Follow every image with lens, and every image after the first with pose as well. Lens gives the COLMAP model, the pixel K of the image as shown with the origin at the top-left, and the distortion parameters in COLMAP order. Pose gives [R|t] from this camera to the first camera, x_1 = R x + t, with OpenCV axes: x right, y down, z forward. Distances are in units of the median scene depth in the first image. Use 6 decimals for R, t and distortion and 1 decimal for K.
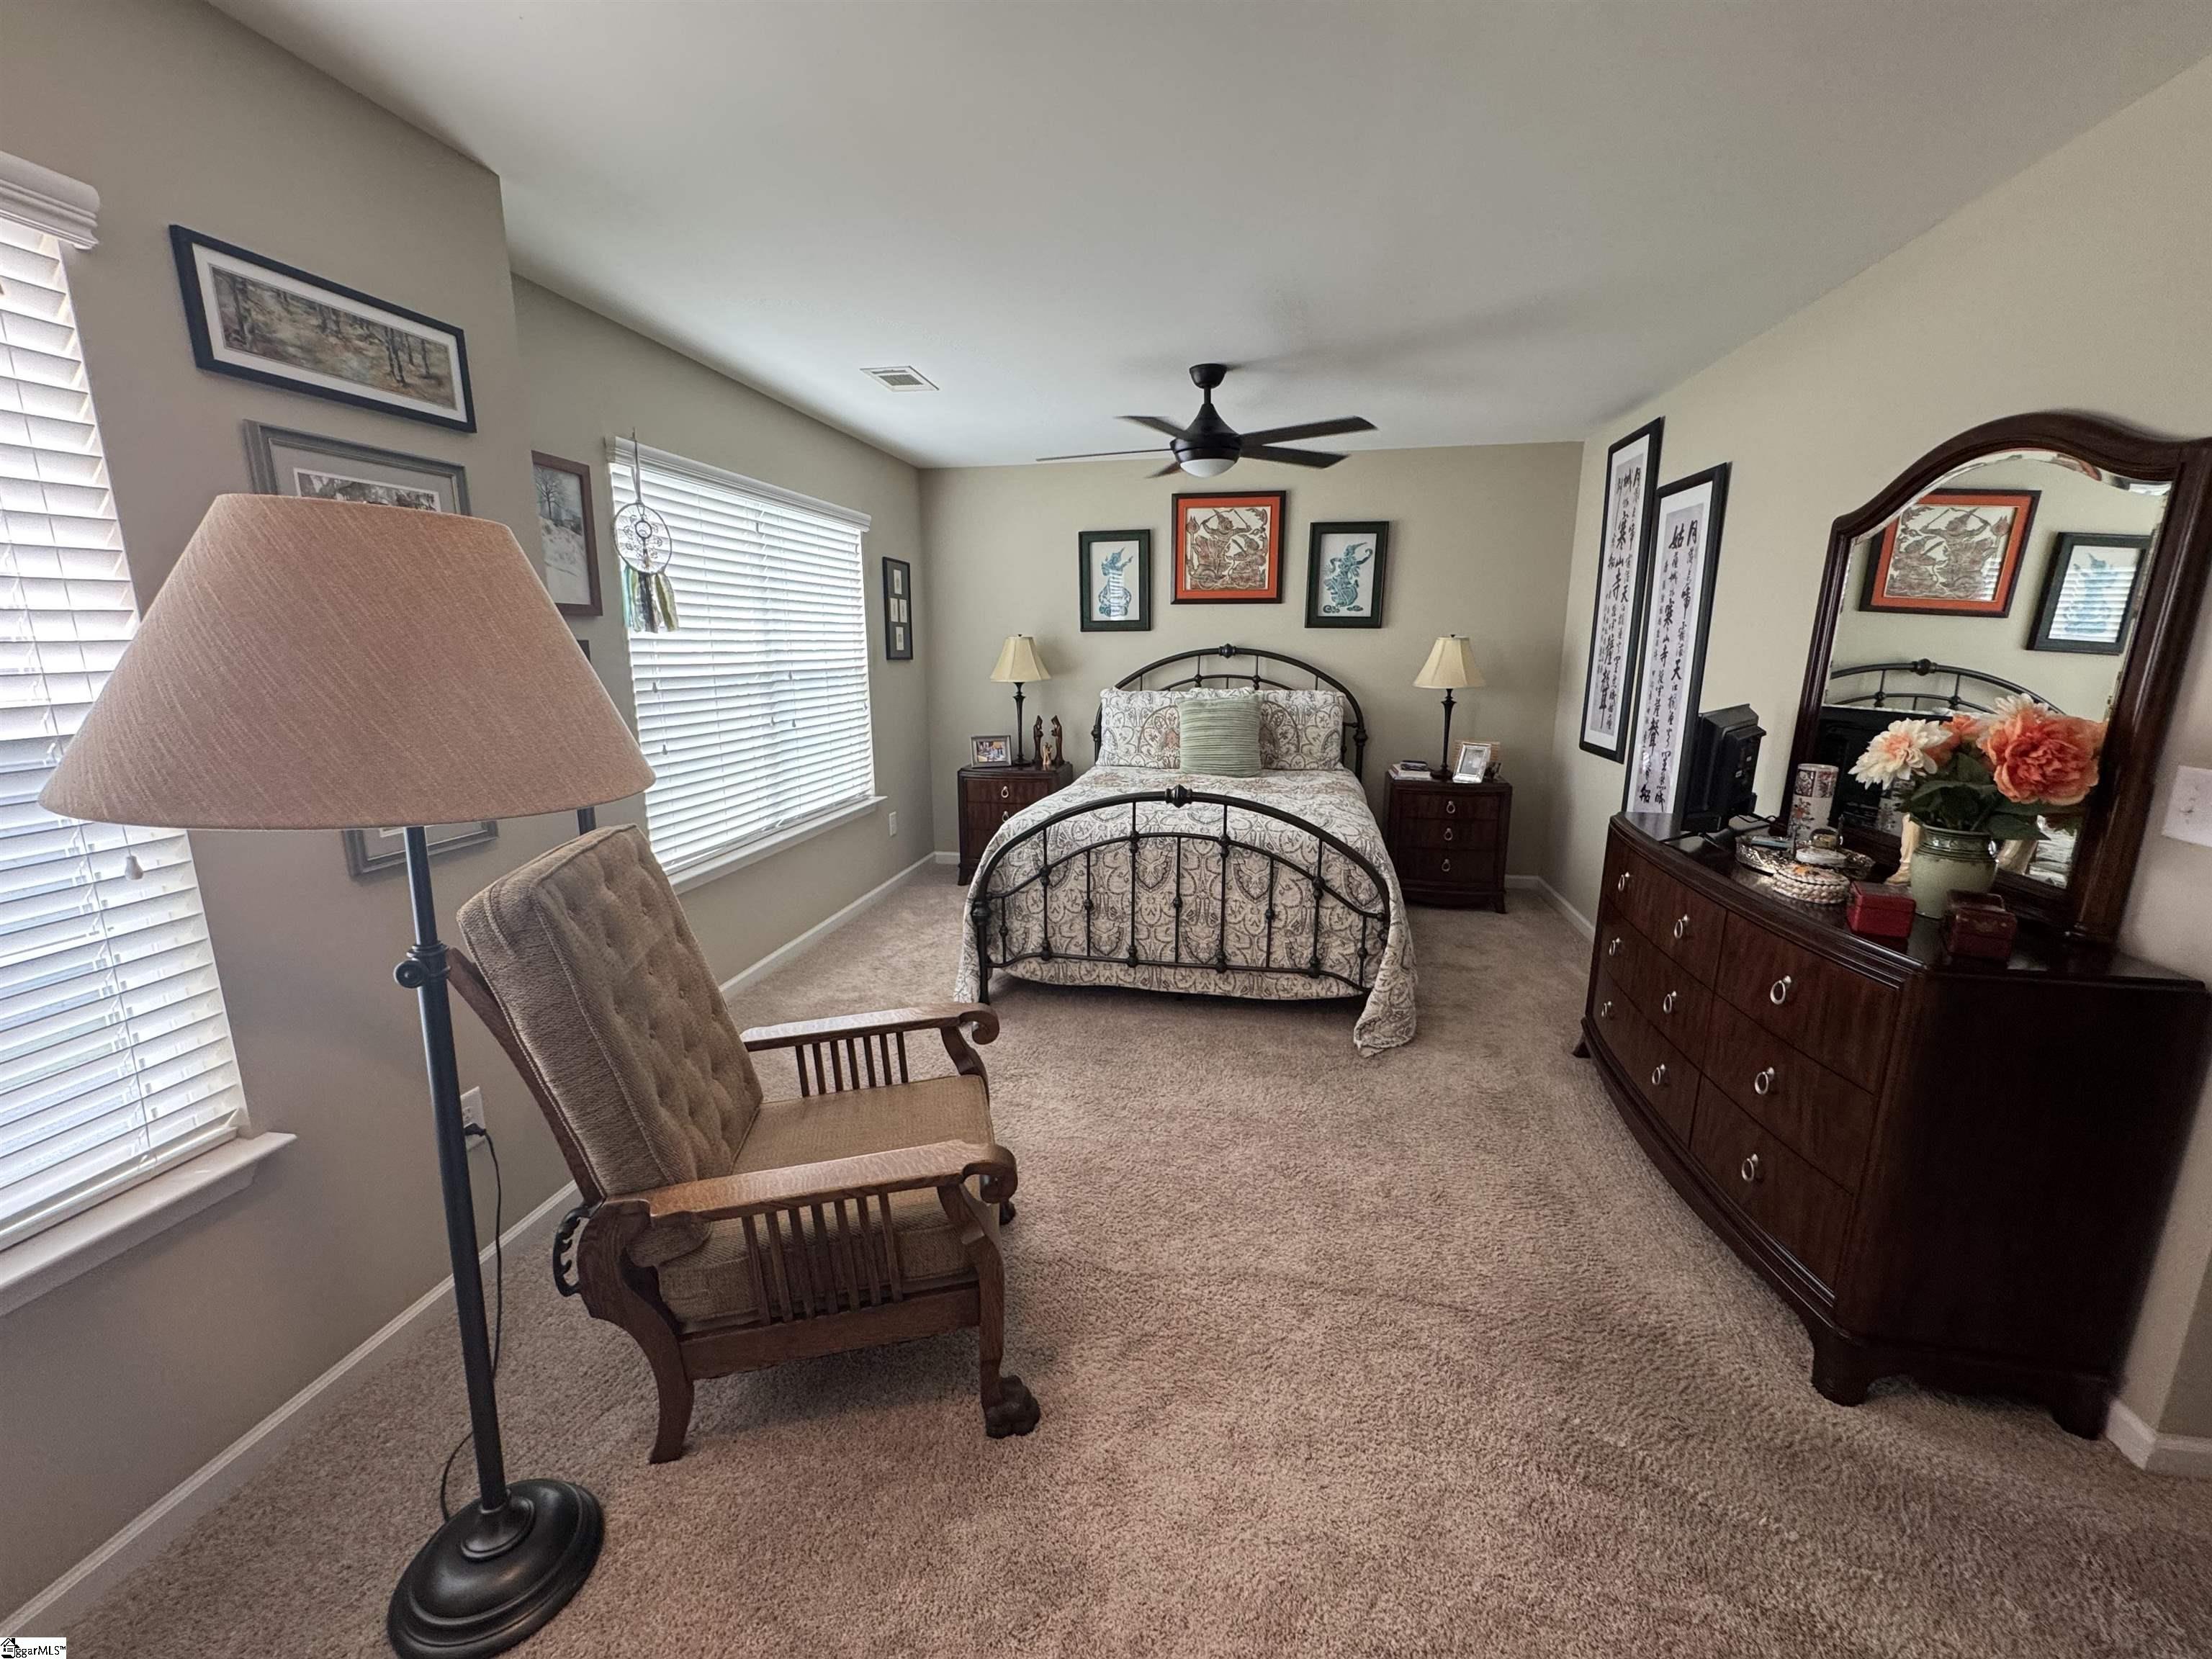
lens RADIAL K [[881.8, 0, 1107.7], [0, 881.8, 830.0], [0, 0, 1]] dist [-0.000962, -0.000730]
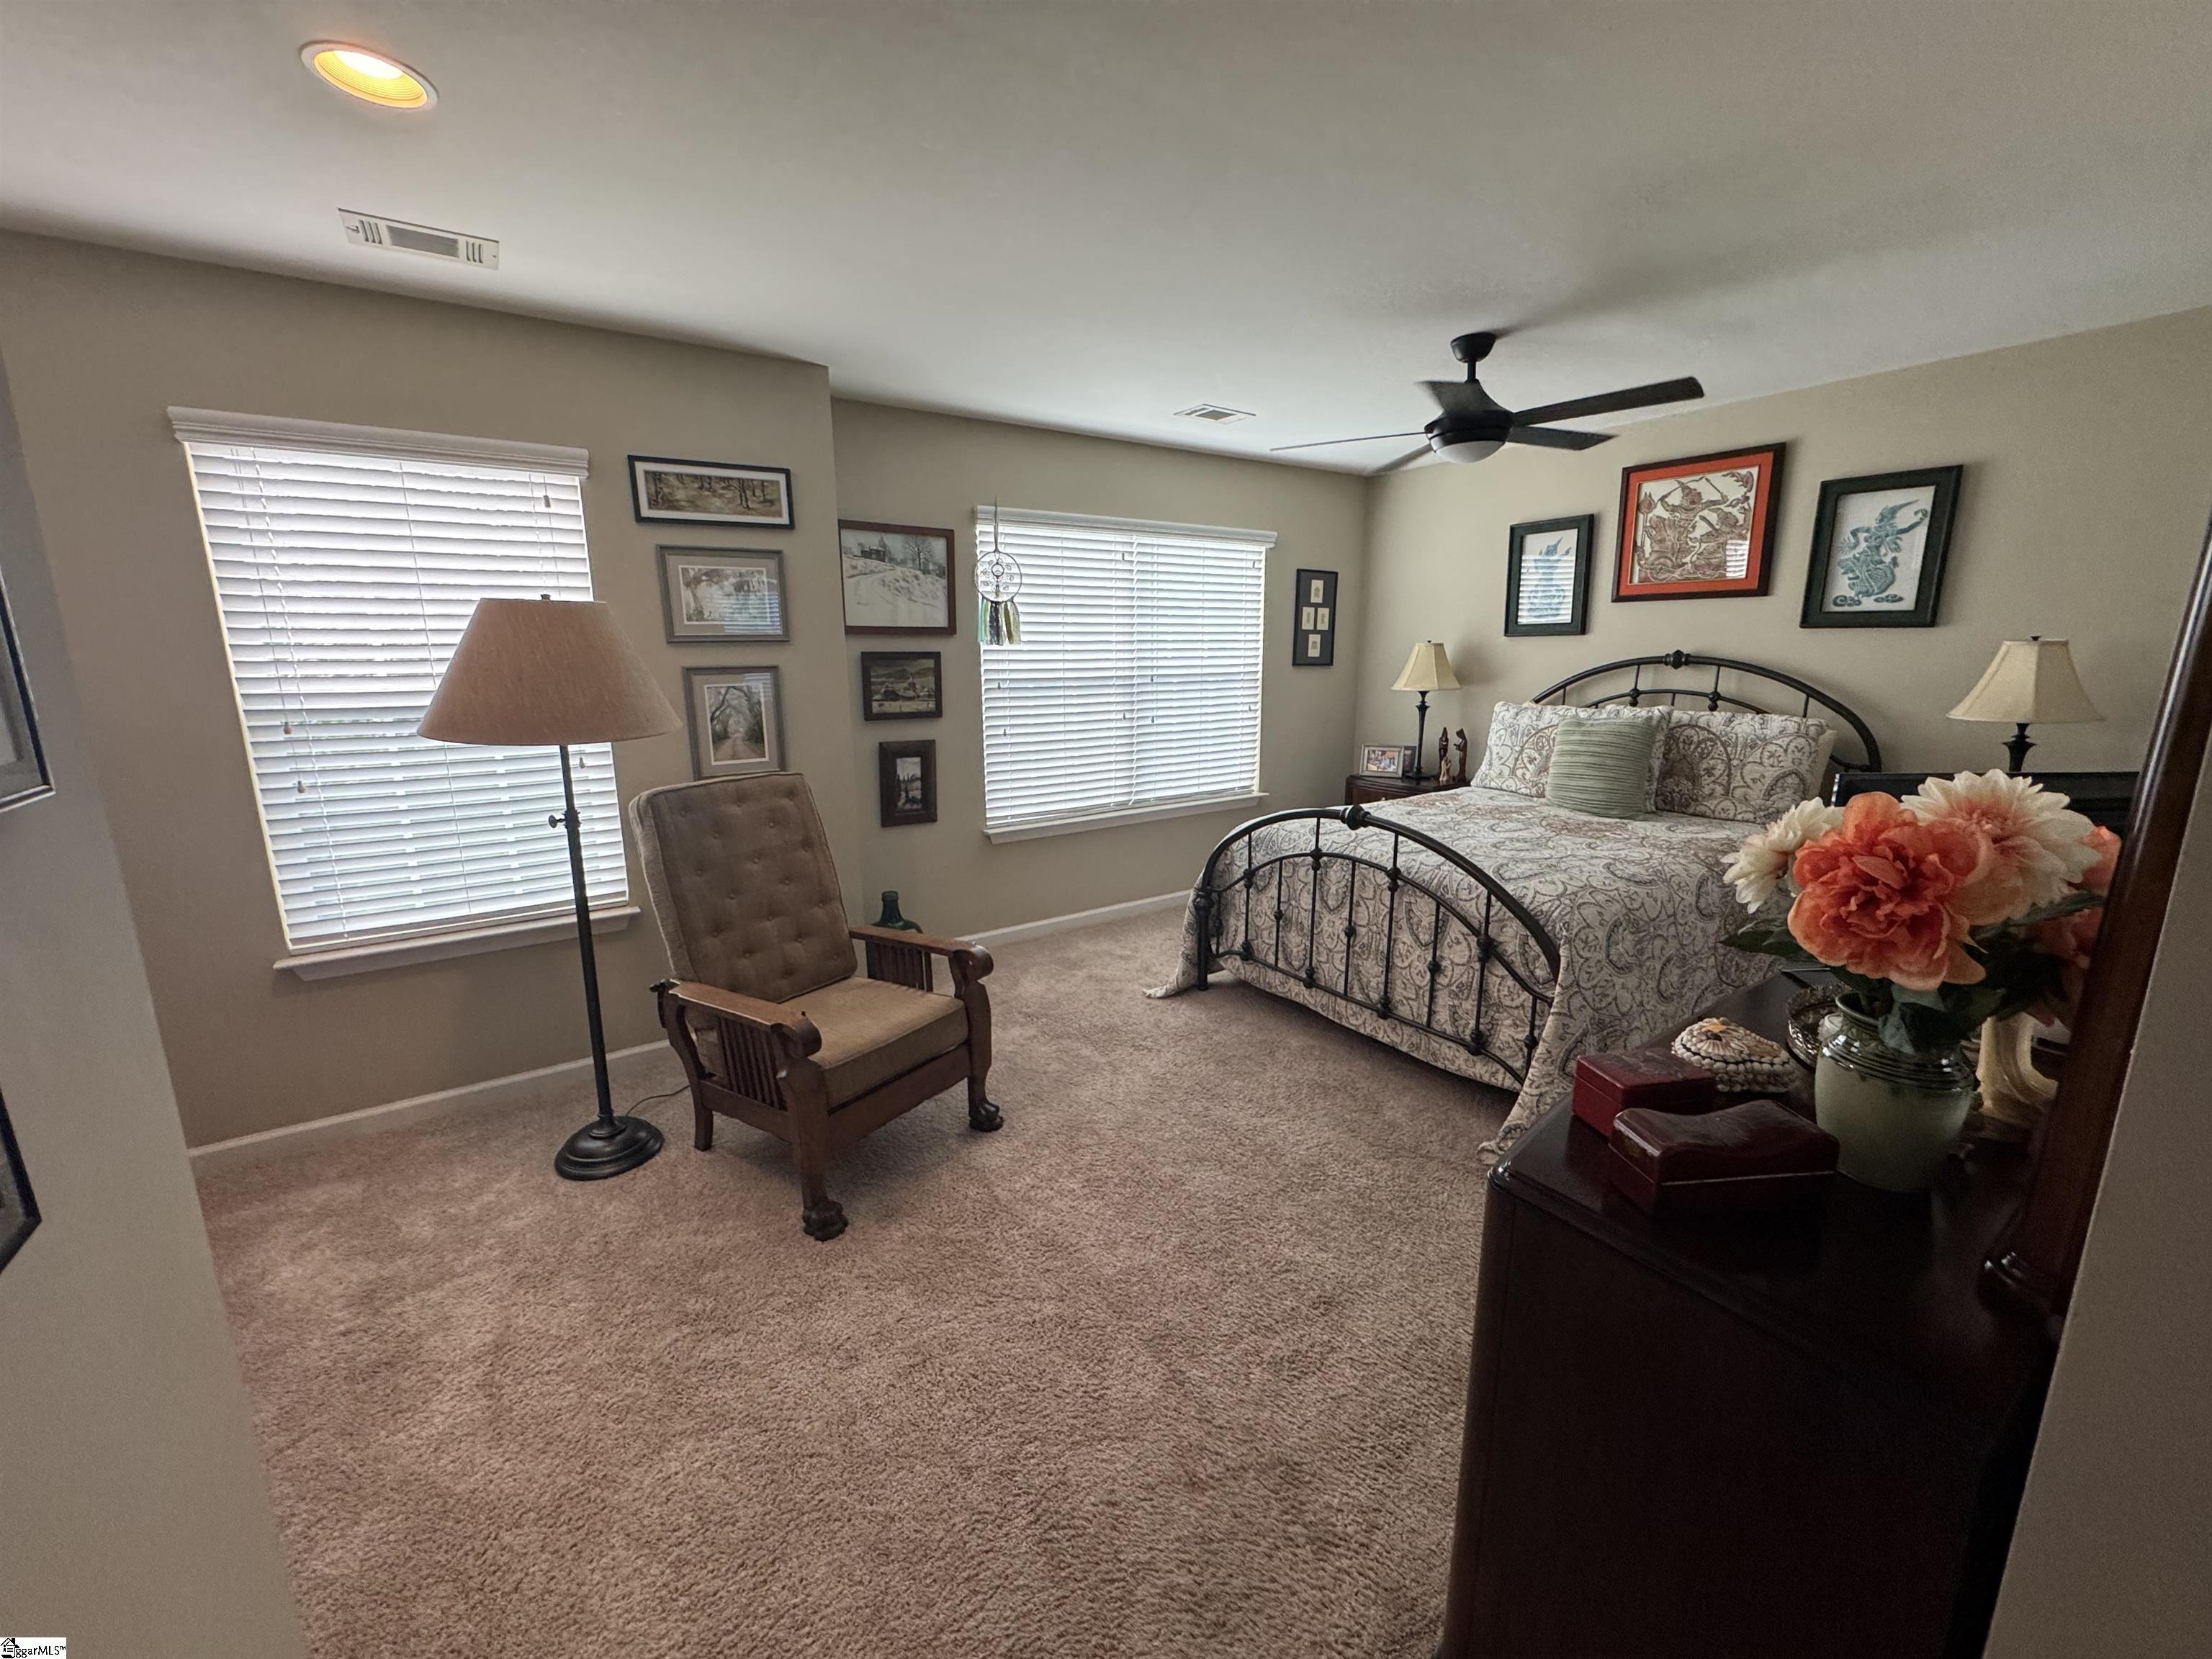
lens RADIAL K [[881.8, 0, 1109.0], [0, 881.8, 830.8], [0, 0, 1]] dist [-0.000962, -0.000730]
pose [[0.703871, 0.142460, -0.695896, 0.519880], [-0.141970, 0.988130, 0.058687, -0.040184], [0.695996, 0.057488, 0.715741, 0.144375]]
